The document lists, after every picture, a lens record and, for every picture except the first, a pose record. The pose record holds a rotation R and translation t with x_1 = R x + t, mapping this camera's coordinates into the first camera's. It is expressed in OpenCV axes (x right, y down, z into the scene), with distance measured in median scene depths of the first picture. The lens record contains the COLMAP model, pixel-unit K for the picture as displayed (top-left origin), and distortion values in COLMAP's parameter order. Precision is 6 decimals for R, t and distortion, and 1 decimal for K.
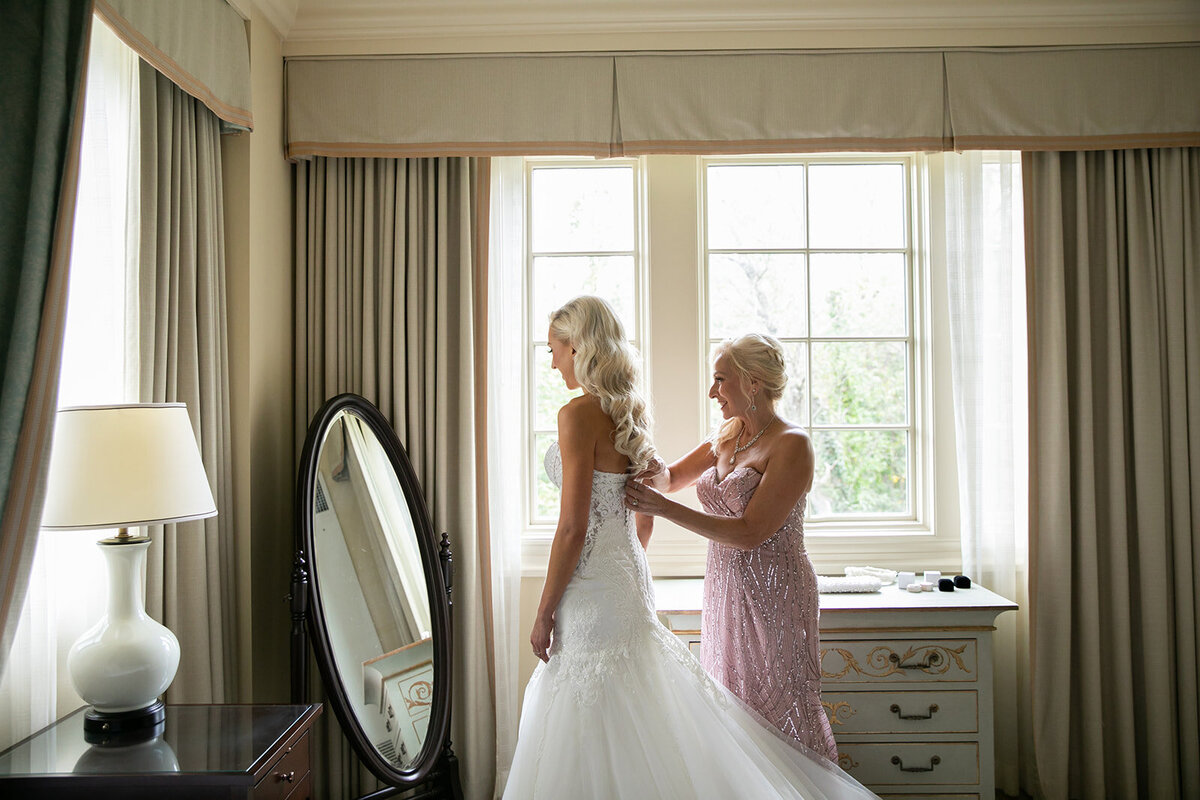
lens RADIAL K [[1013.7, 0, 555.9], [0, 1013.7, 400.2], [0, 0, 1]] dist [-0.032567, -0.000328]
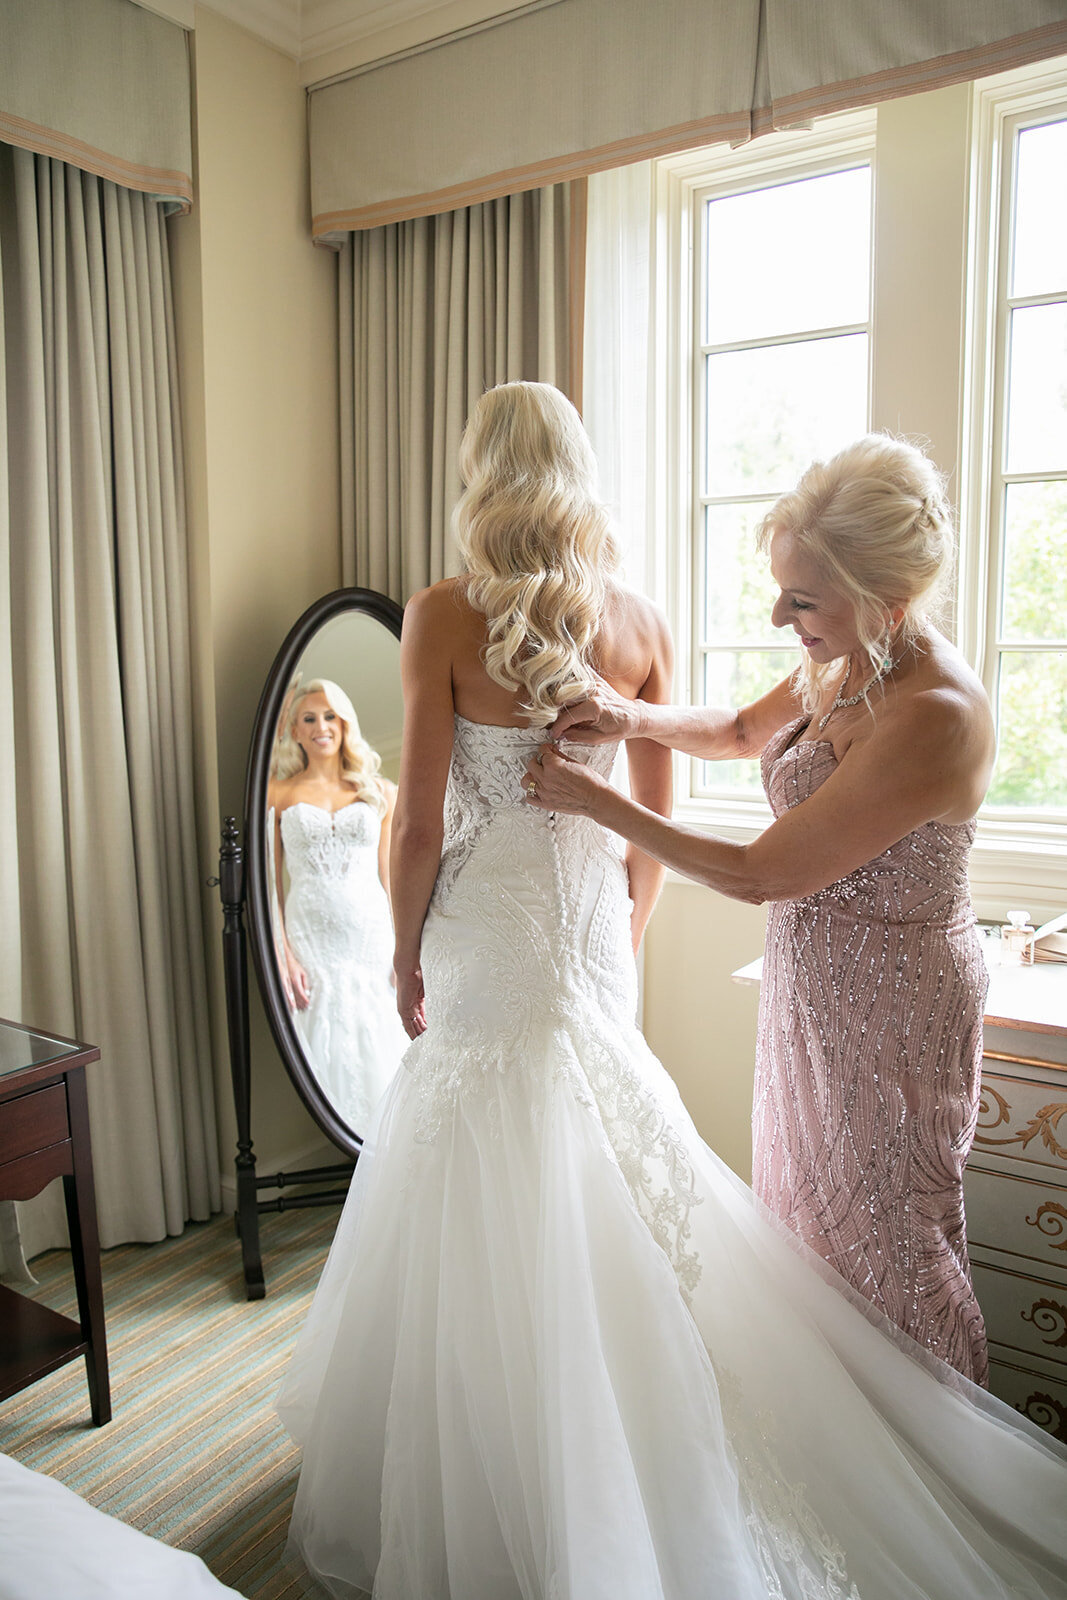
lens RADIAL K [[1161.1, 0, 533.5], [0, 1161.1, 800.0], [0, 0, 1]] dist [-0.083334, 0.059369]
pose [[0.850381, 0.076748, -0.520541, 0.325950], [0.006875, 0.987600, 0.156842, 0.013382], [0.526123, -0.136954, 0.839308, 0.424336]]
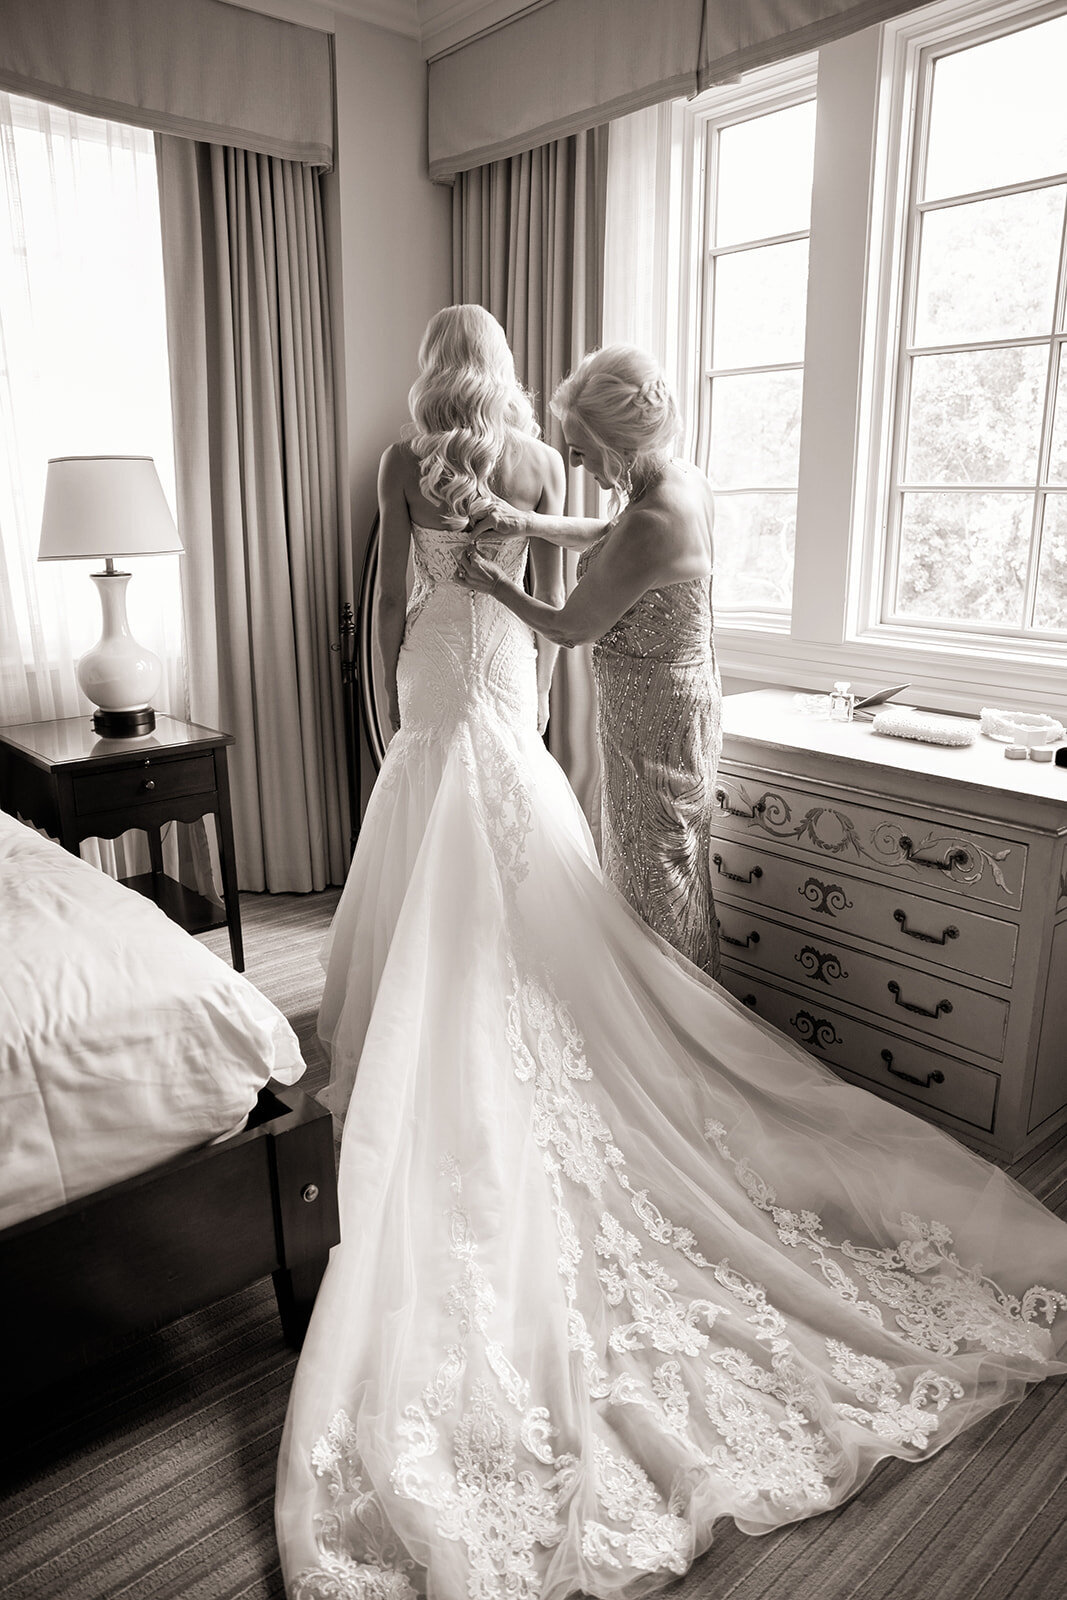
lens RADIAL K [[1082.4, 0, 533.5], [0, 1082.4, 800.0], [0, 0, 1]] dist [-0.109414, 0.077529]
pose [[0.678406, 0.206545, -0.705056, 0.656503], [0.005469, 0.958222, 0.285972, 0.028184], [0.734667, -0.197861, 0.648934, 0.375505]]
